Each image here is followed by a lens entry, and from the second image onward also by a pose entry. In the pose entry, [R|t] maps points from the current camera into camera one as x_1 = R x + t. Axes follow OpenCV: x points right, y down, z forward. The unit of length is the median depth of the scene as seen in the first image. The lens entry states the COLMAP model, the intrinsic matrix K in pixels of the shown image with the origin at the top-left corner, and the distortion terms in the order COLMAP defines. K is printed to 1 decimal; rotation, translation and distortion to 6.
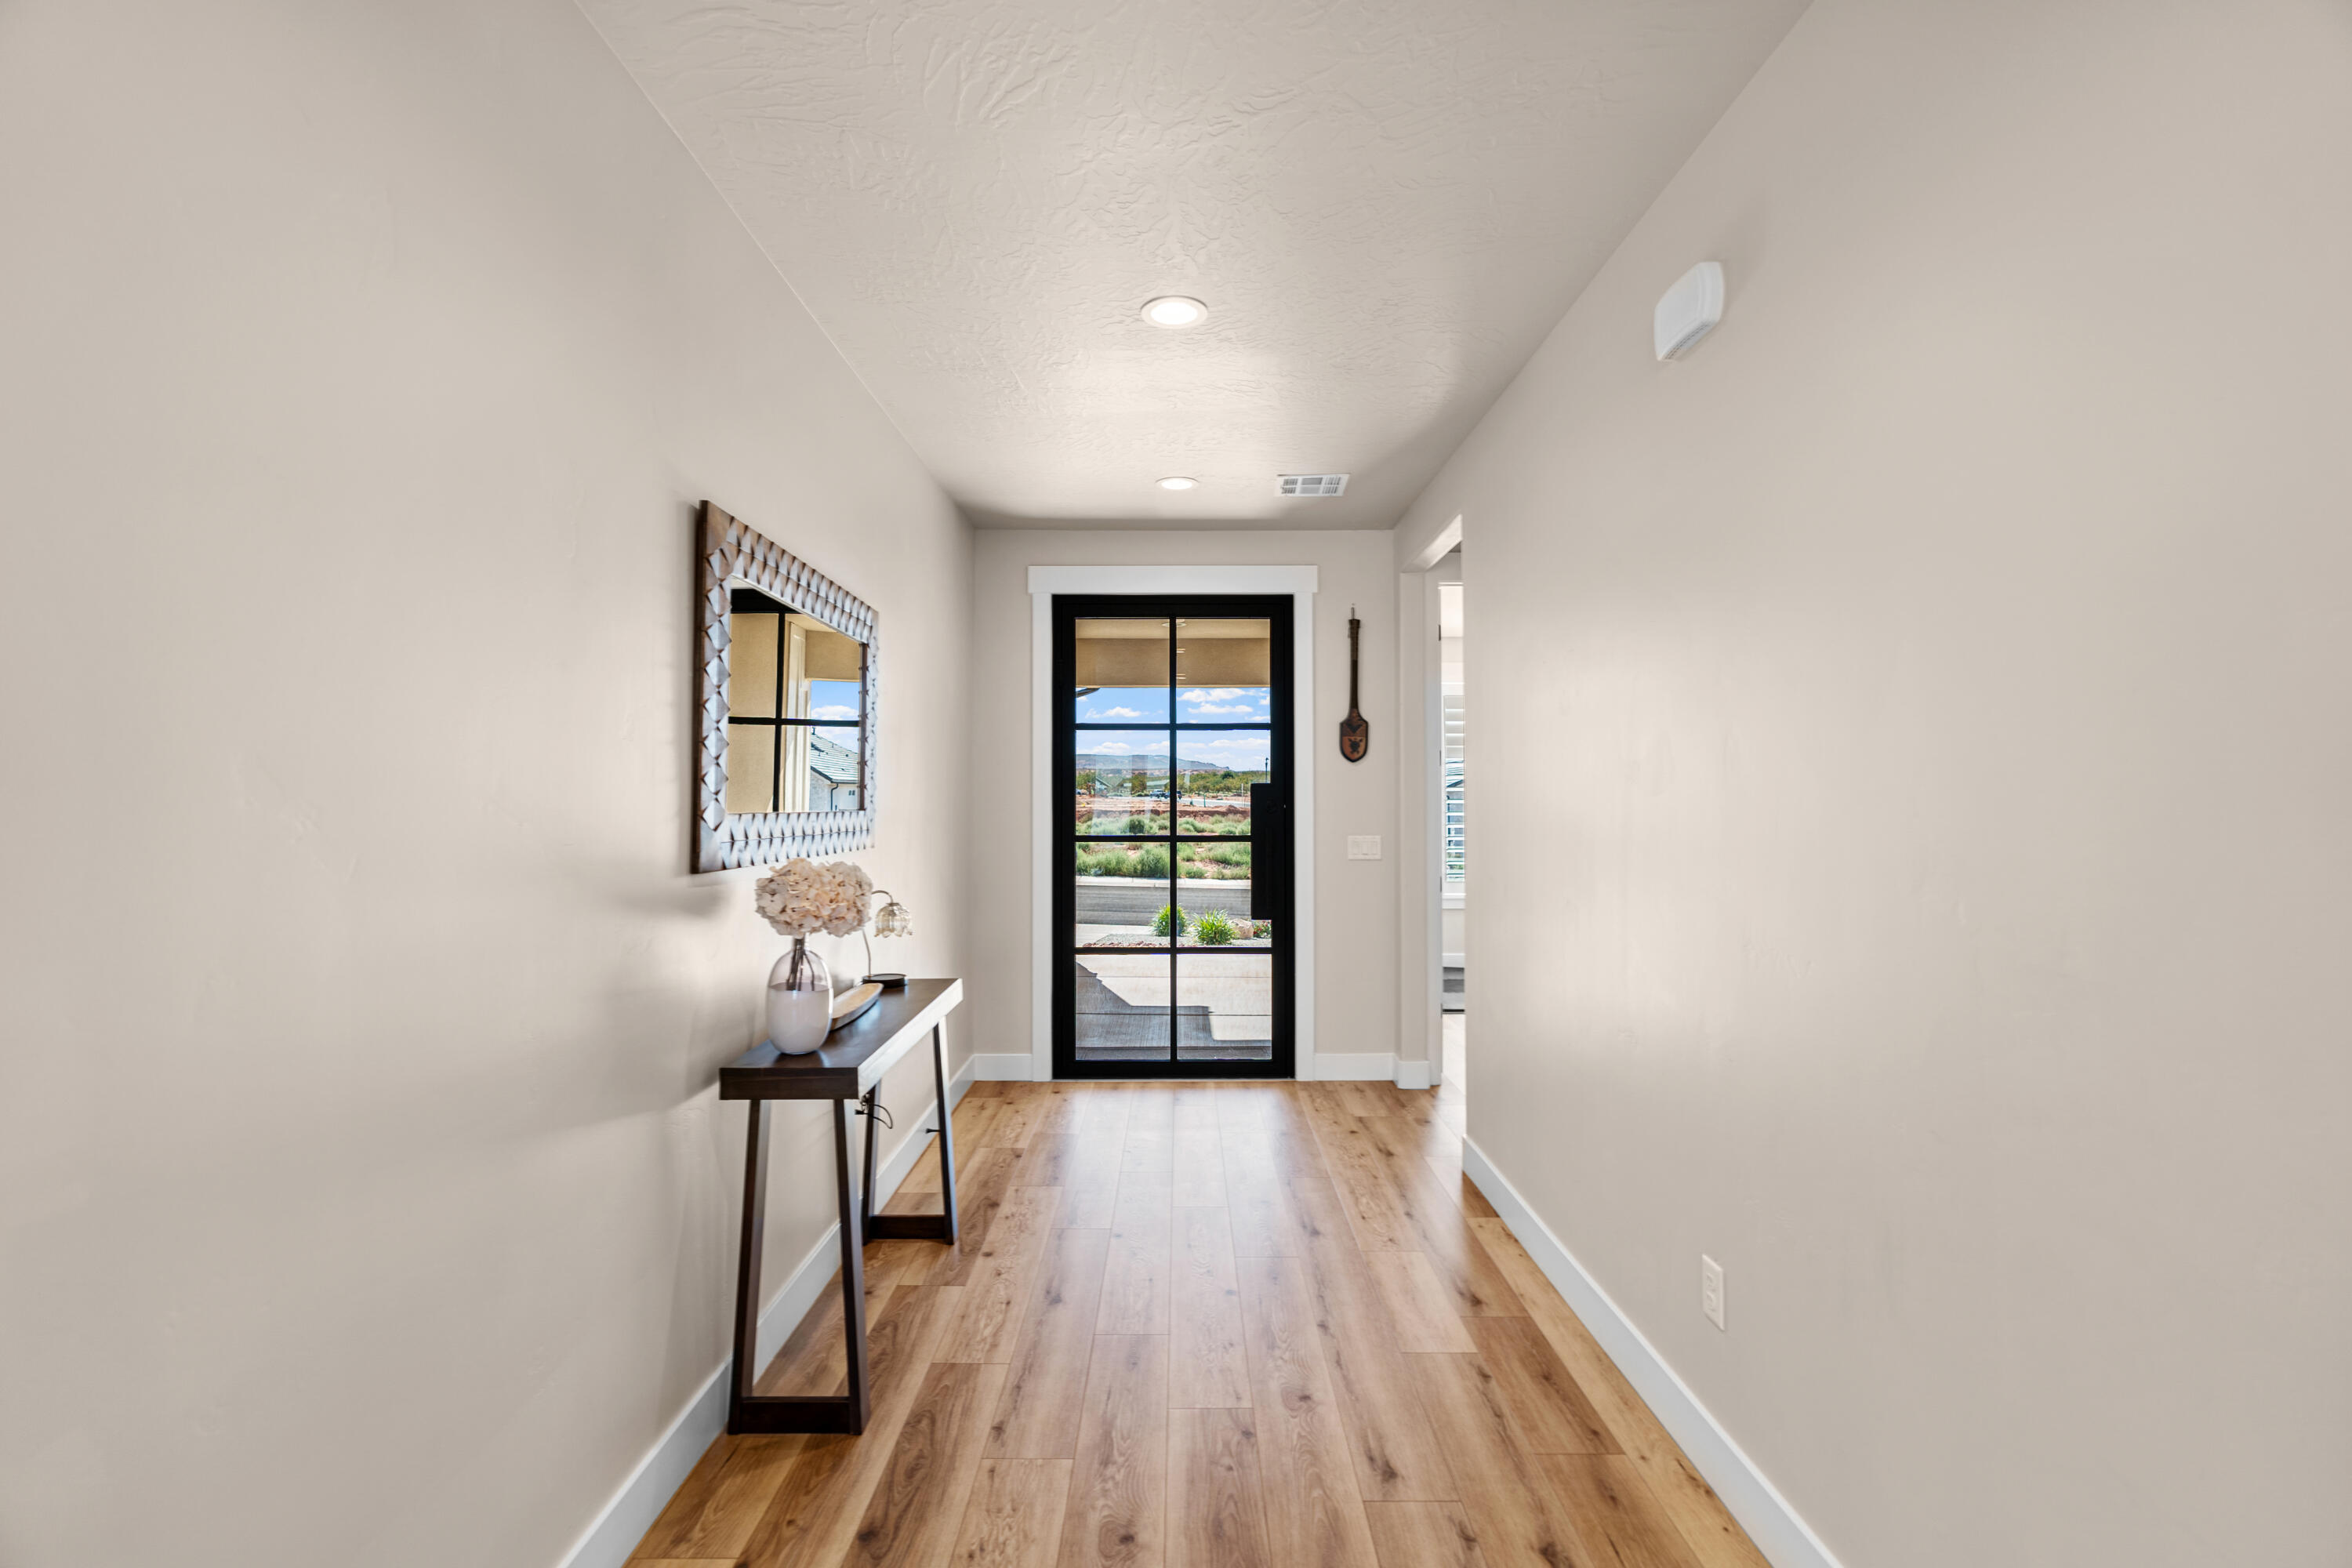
lens RADIAL K [[1073.9, 0, 1177.9], [0, 1073.9, 817.6], [0, 0, 1]] dist [-0.001407, 0.000741]
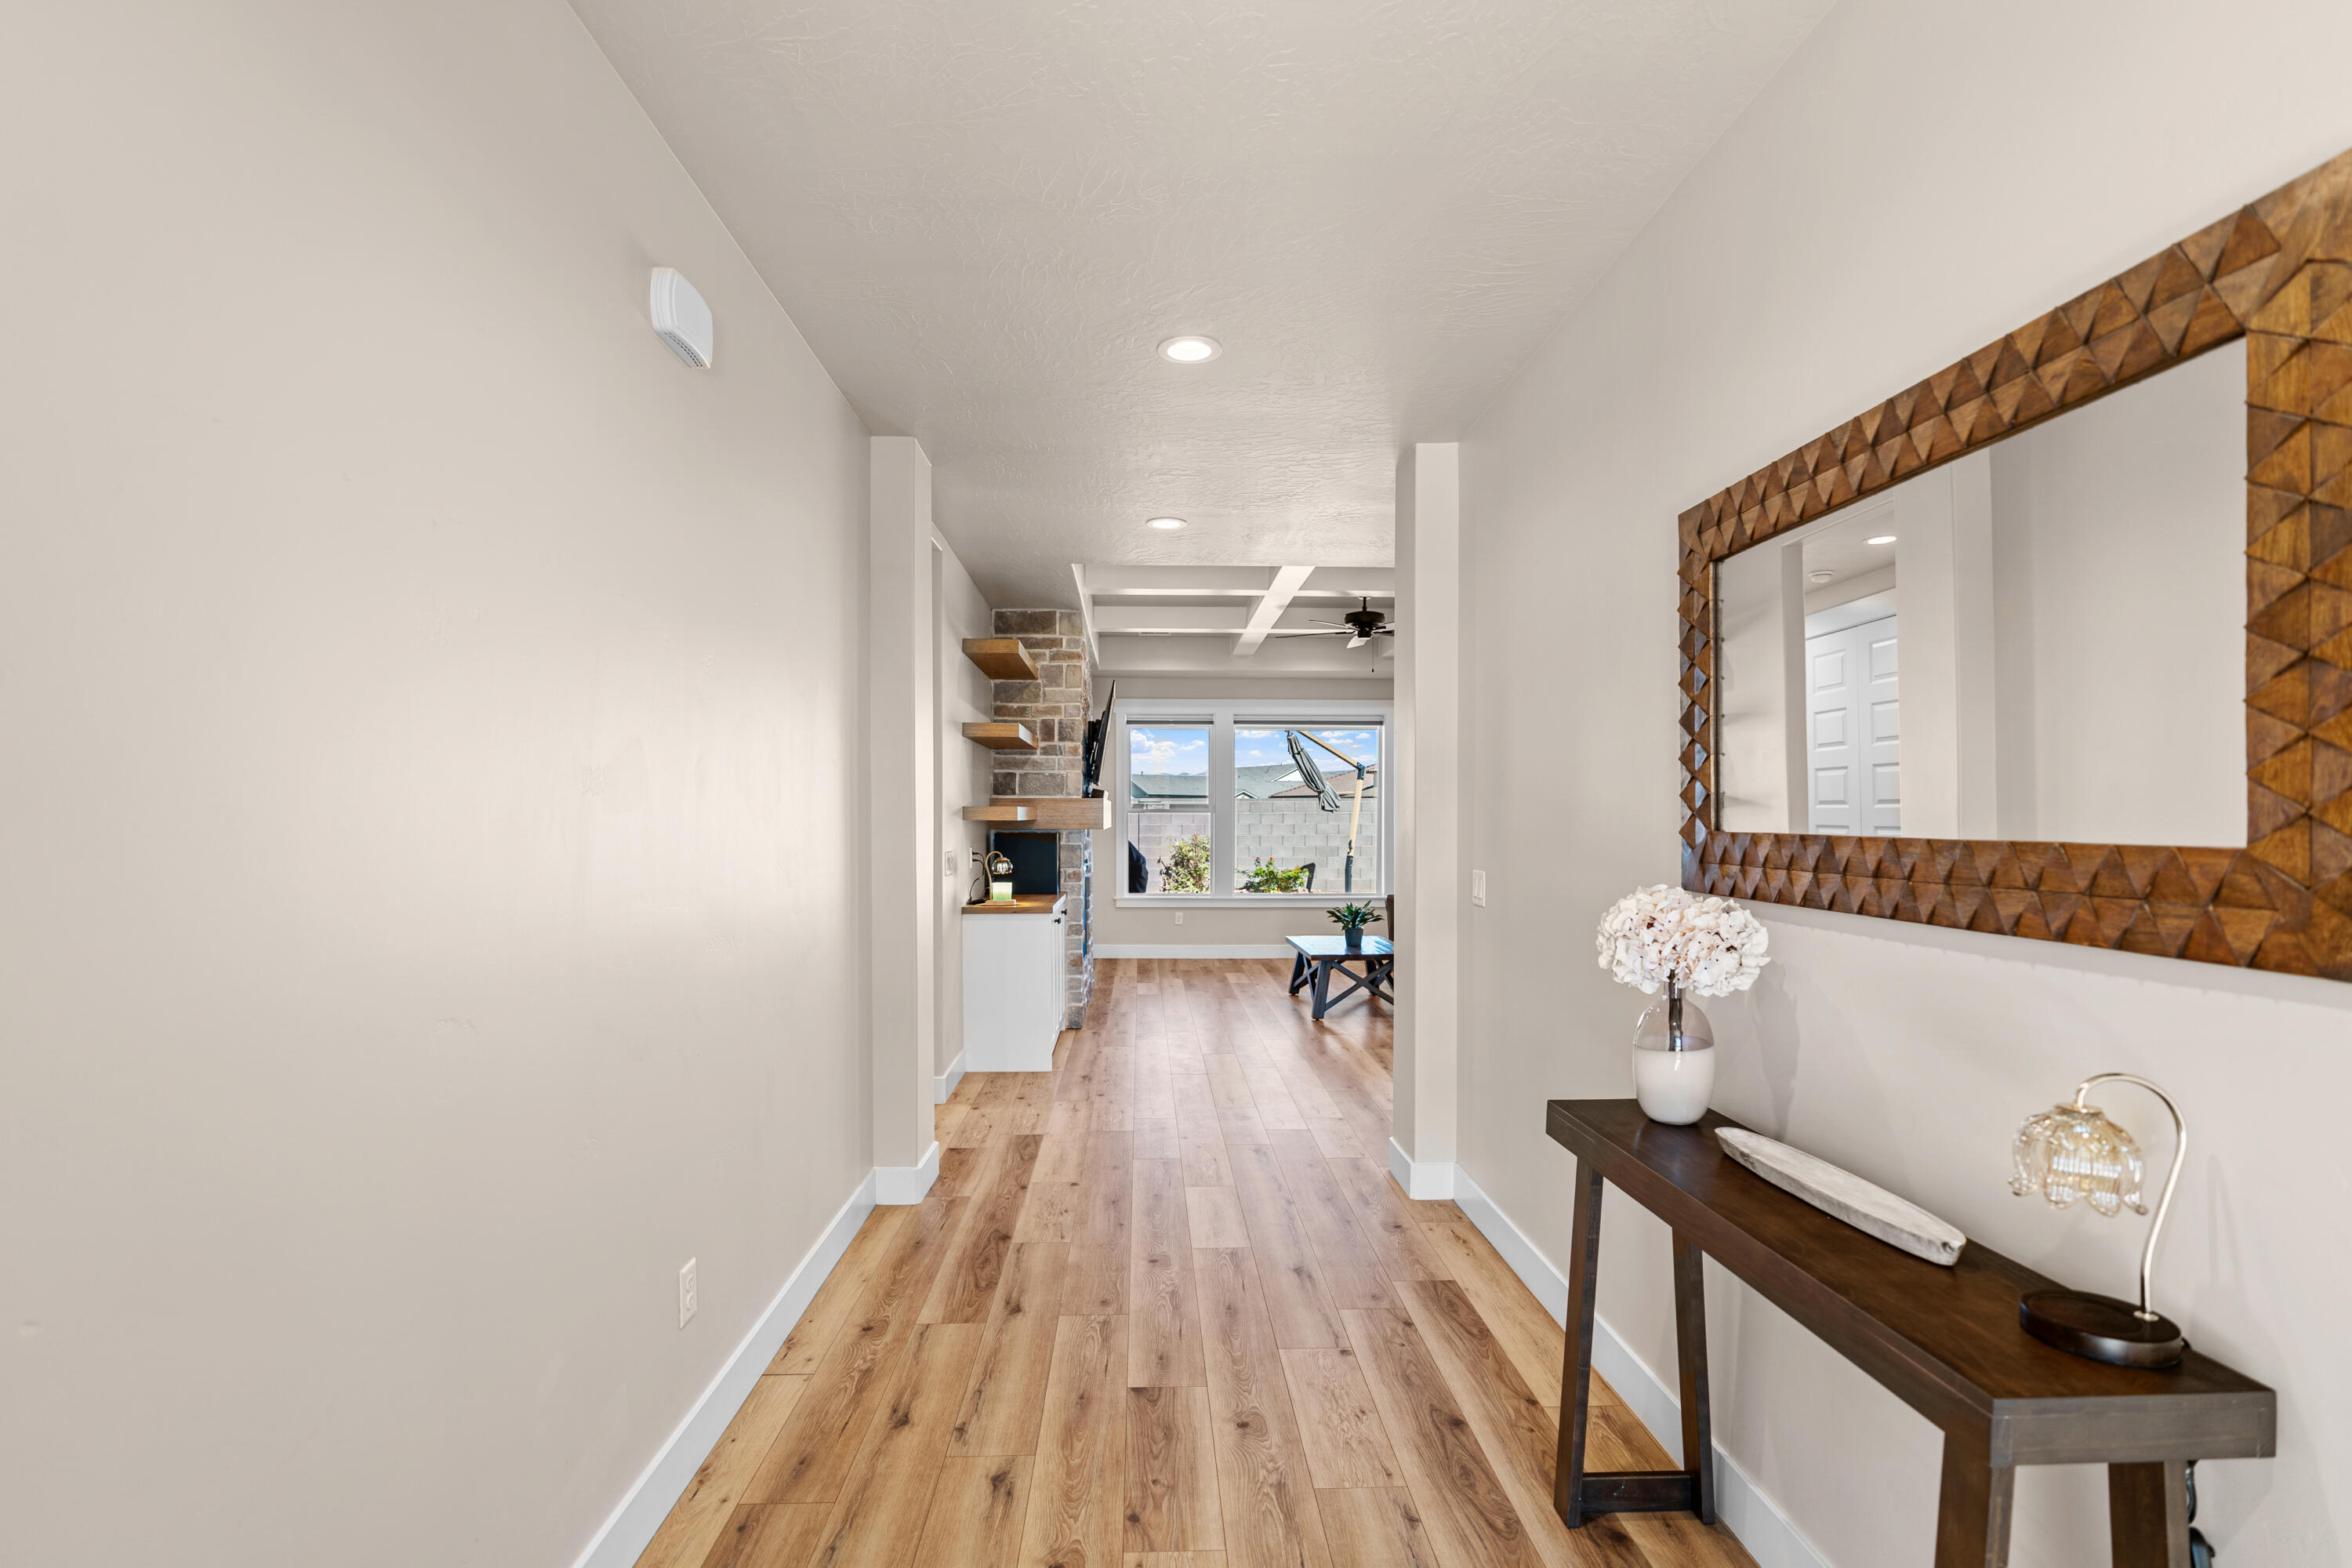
lens RADIAL K [[1074.8, 0, 1189.4], [0, 1074.8, 803.2], [0, 0, 1]] dist [-0.004334, 0.000403]
pose [[-0.998982, -0.000066, -0.045111, 0.061724], [-0.000219, 0.999994, 0.003392, -0.031551], [0.045110, 0.003399, -0.998976, 1.997161]]
